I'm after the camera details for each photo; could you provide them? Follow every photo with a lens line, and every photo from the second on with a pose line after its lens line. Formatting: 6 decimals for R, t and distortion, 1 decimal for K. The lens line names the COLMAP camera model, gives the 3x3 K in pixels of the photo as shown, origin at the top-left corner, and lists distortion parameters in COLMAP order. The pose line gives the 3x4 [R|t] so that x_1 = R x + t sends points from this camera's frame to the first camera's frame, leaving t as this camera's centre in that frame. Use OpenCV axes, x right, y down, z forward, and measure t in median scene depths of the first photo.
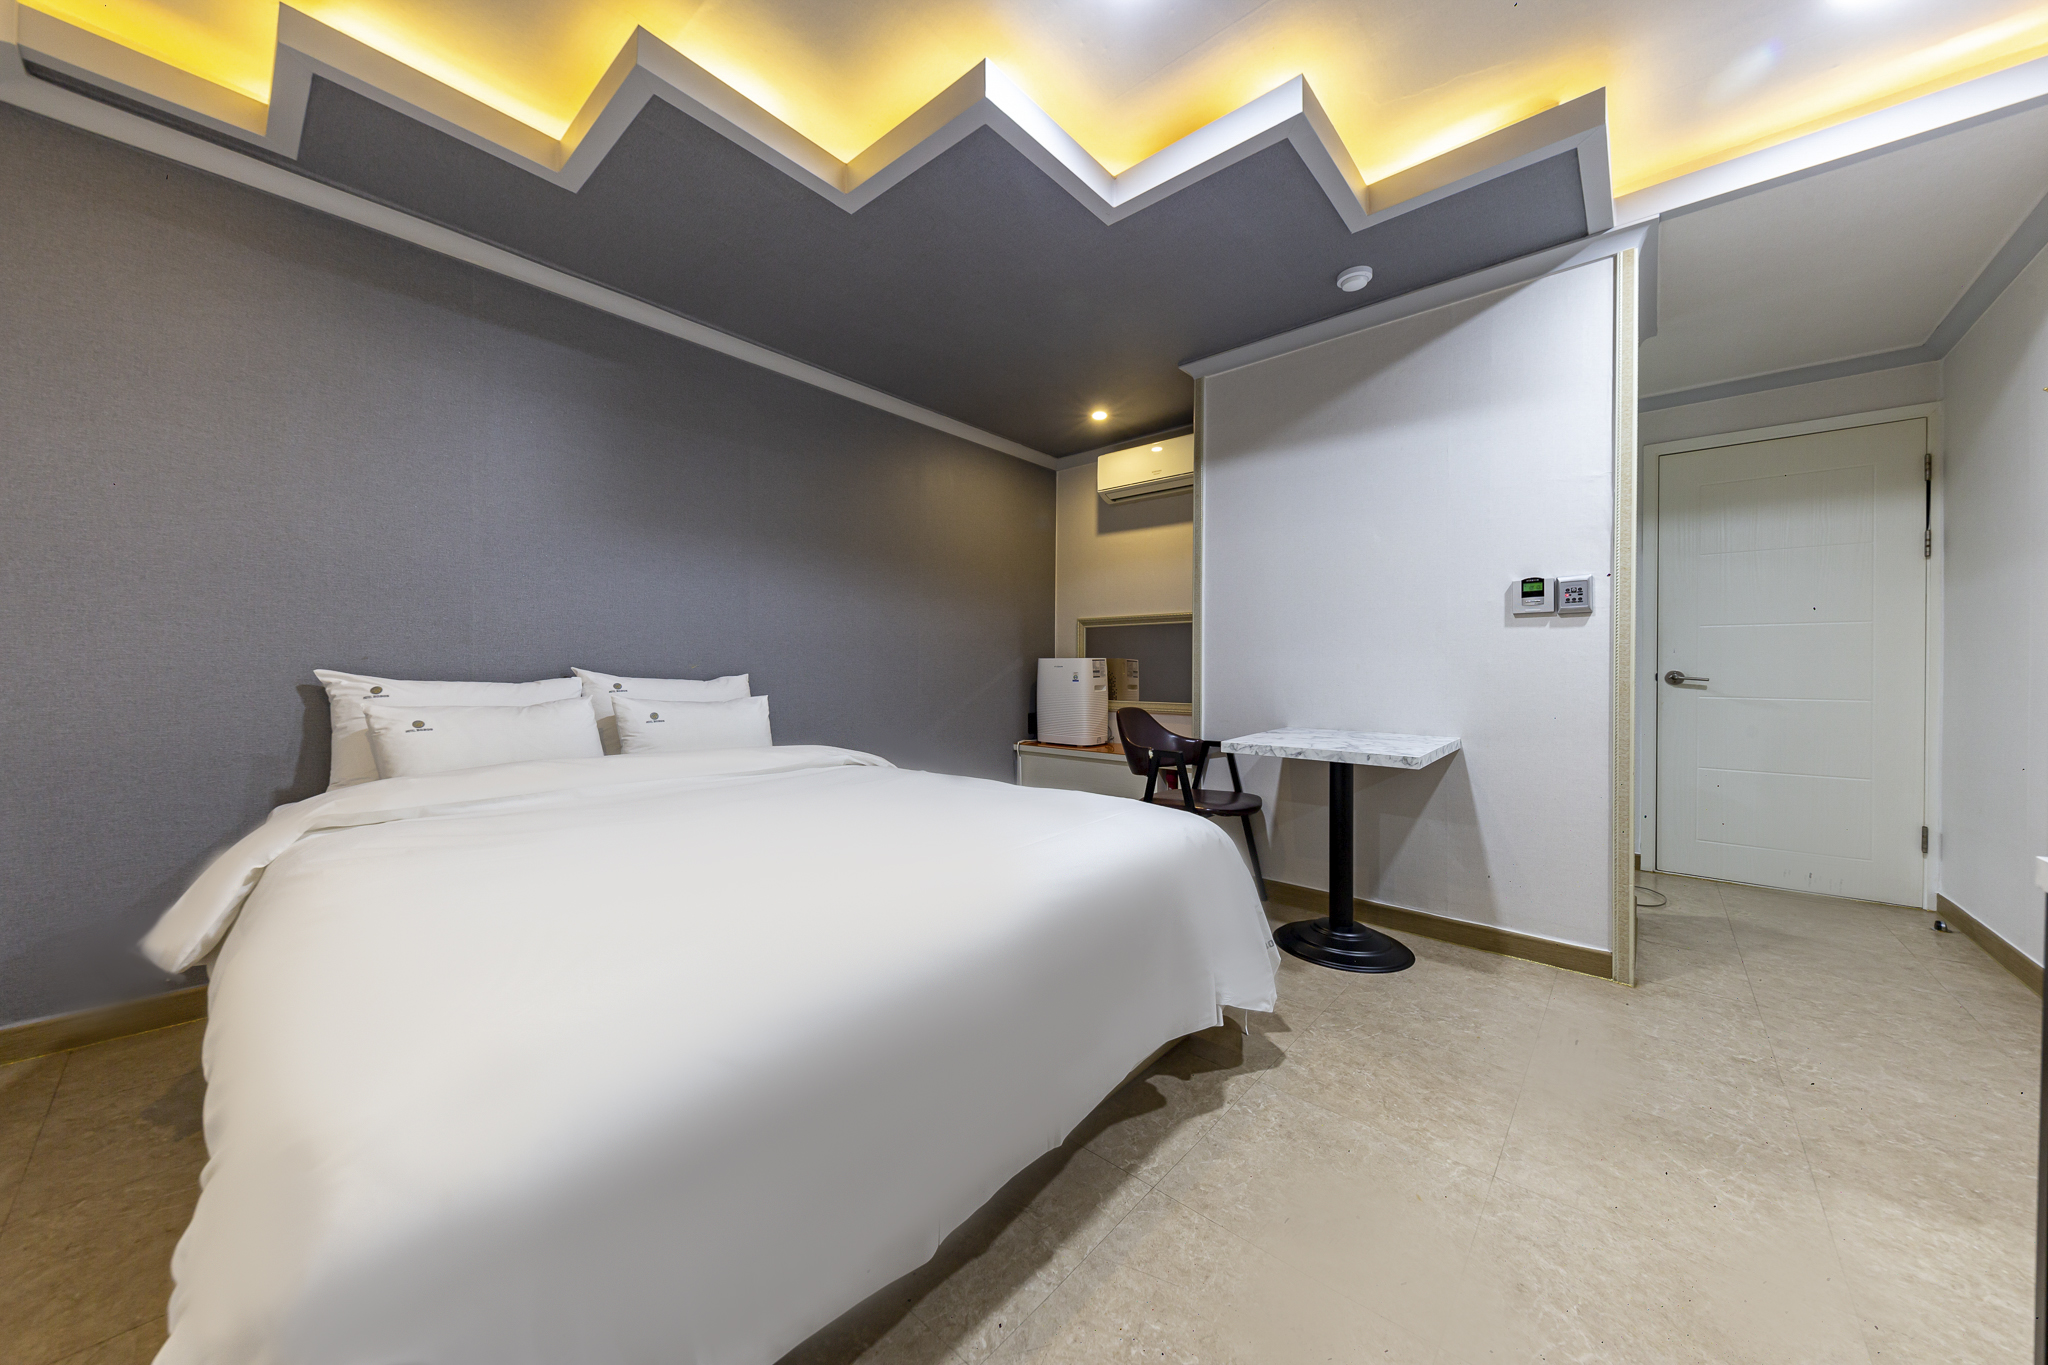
lens RADIAL K [[704.8, 0, 1021.2], [0, 704.8, 681.7], [0, 0, 1]] dist [0.007936, -0.001443]
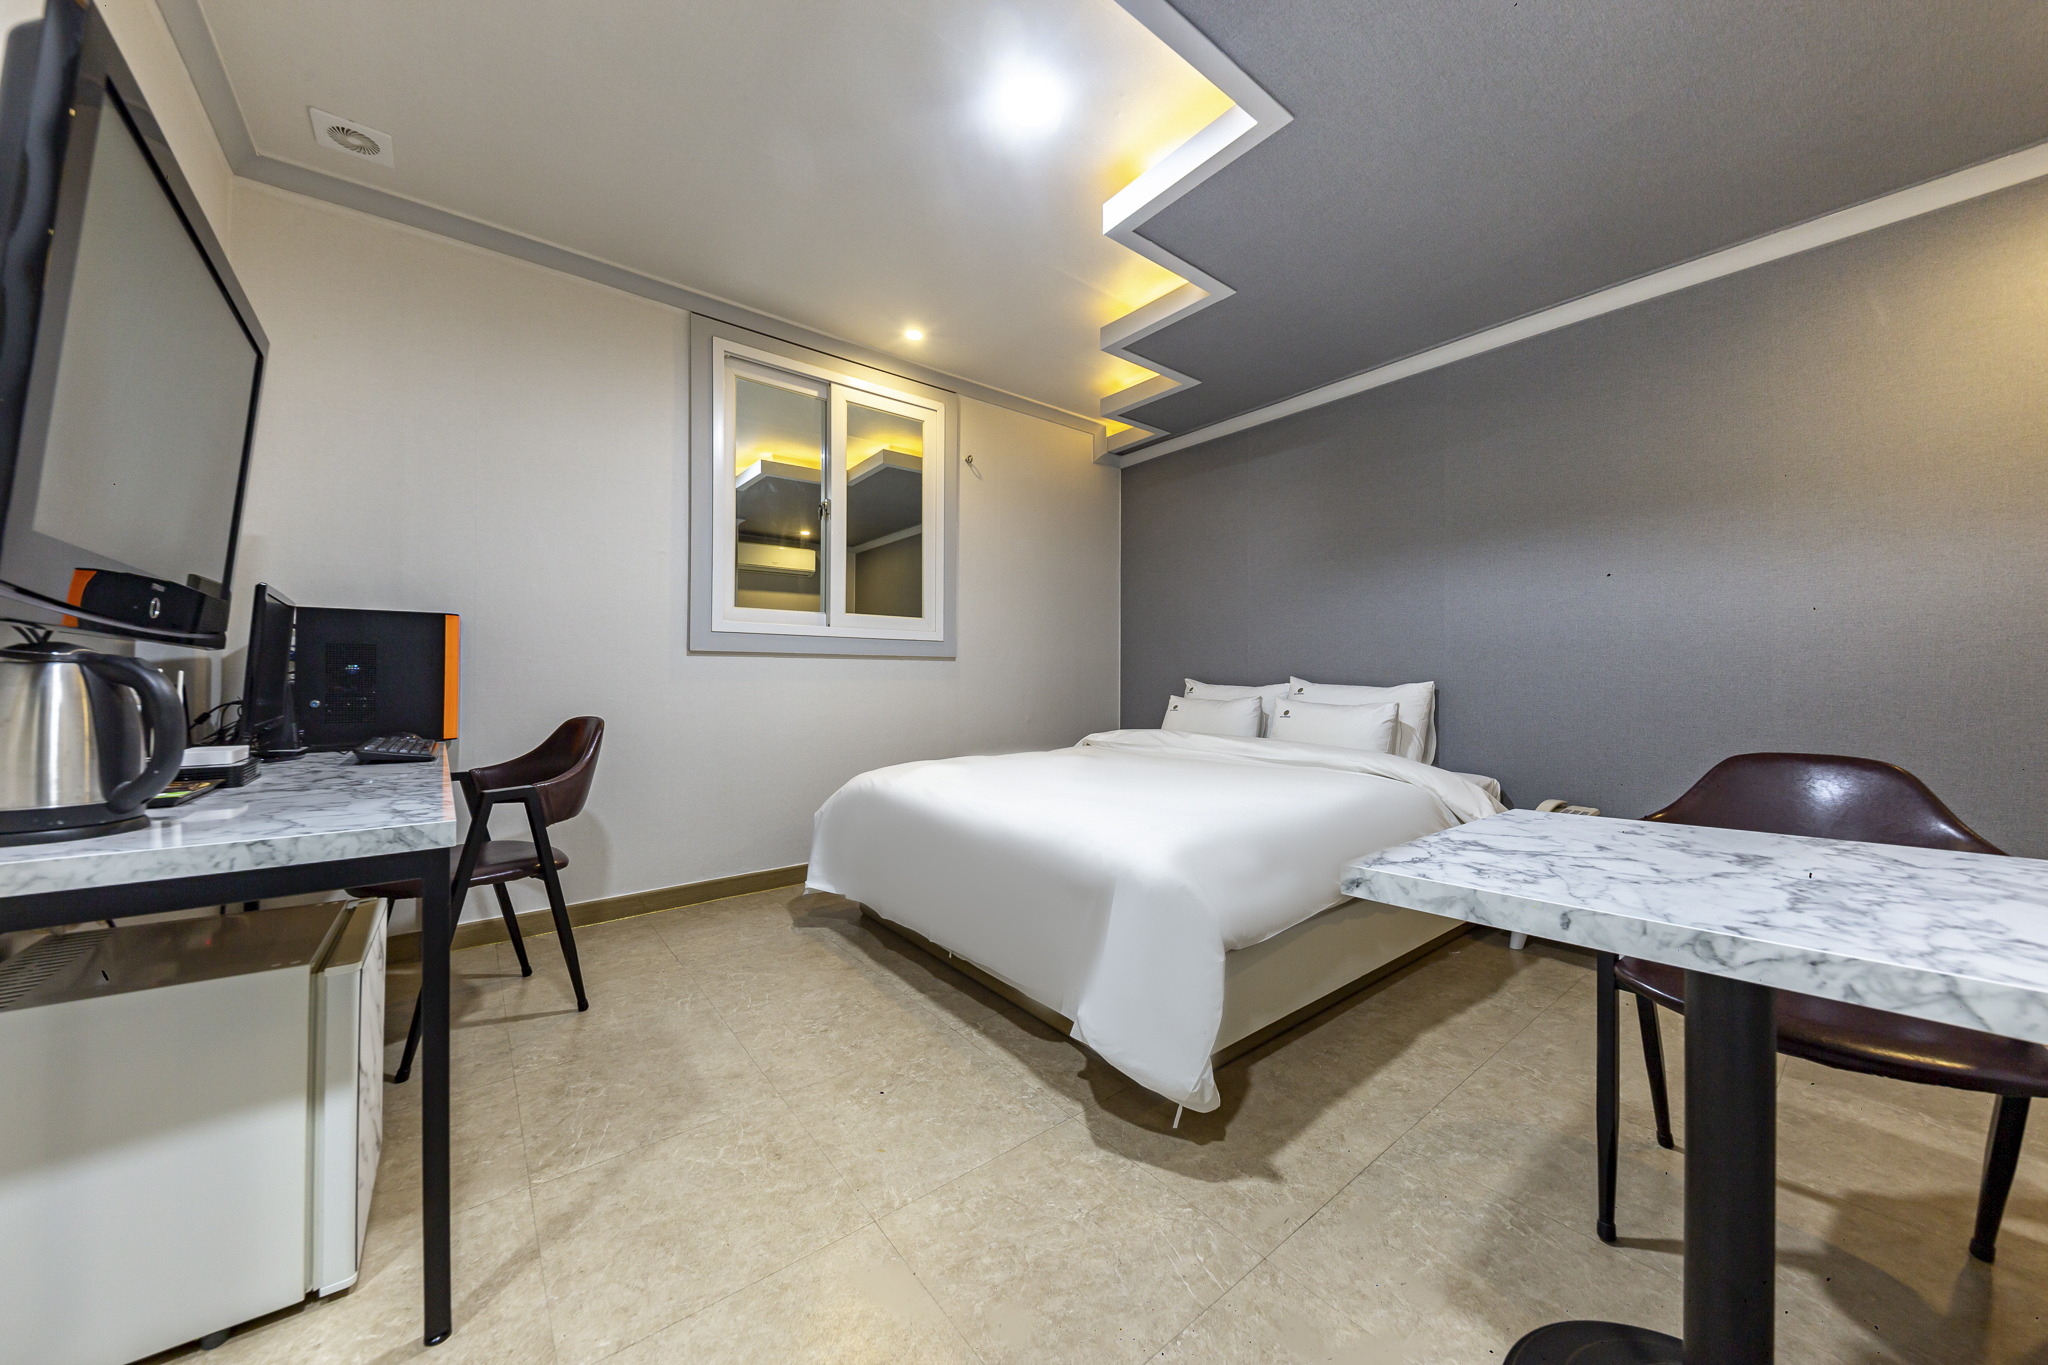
lens RADIAL K [[704.8, 0, 1024.2], [0, 704.8, 686.3], [0, 0, 1]] dist [0.007936, -0.001443]
pose [[-0.169501, -0.000958, -0.985530, 1.524224], [-0.029824, 0.999547, 0.004157, 0.015293], [0.985079, 0.030097, -0.169453, 1.326408]]
